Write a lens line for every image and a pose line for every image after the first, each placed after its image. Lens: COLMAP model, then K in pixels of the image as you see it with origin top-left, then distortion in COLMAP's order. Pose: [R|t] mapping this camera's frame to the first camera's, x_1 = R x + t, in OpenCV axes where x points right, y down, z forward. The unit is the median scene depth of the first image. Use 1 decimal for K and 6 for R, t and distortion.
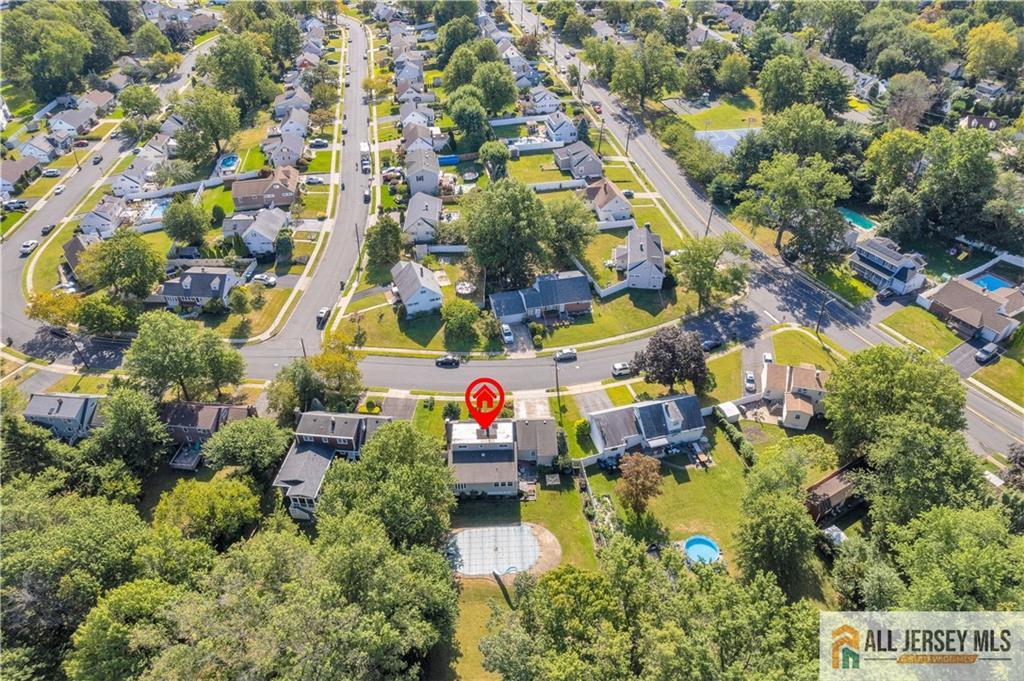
lens RADIAL K [[656.5, 0, 516.5], [0, 656.5, 335.9], [0, 0, 1]] dist [-0.092689, 0.079849]
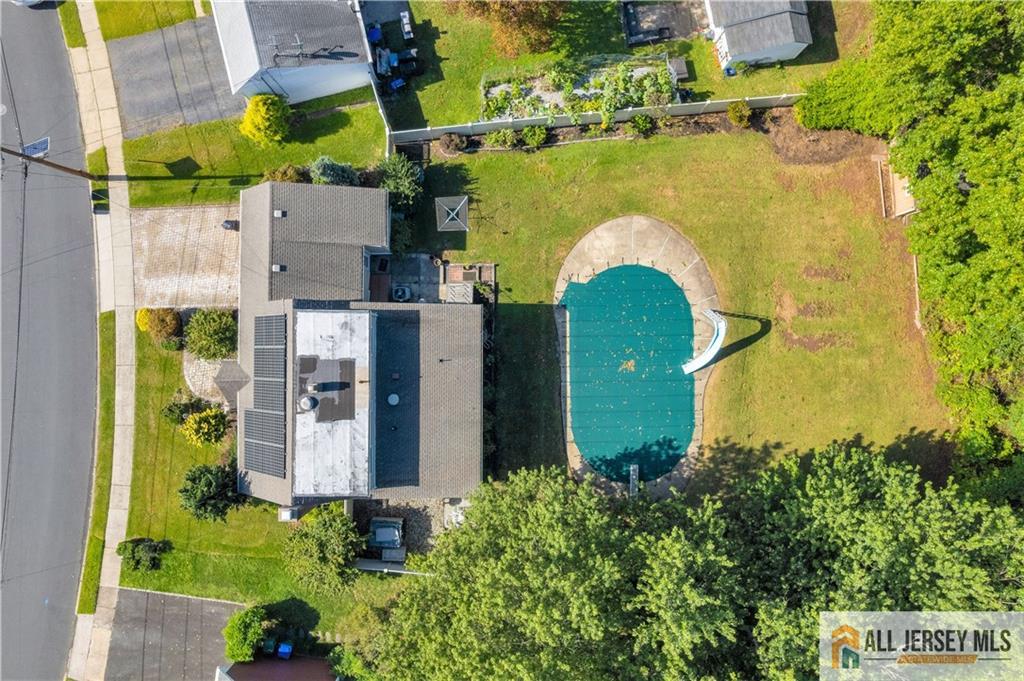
lens RADIAL K [[656.5, 0, 516.5], [0, 656.5, 335.9], [0, 0, 1]] dist [-0.092689, 0.079849]
pose [[0.034826, -0.999065, 0.025601, -0.023338], [0.607093, 0.041497, 0.793546, -0.055155], [-0.793867, -0.012094, 0.607971, 0.725476]]
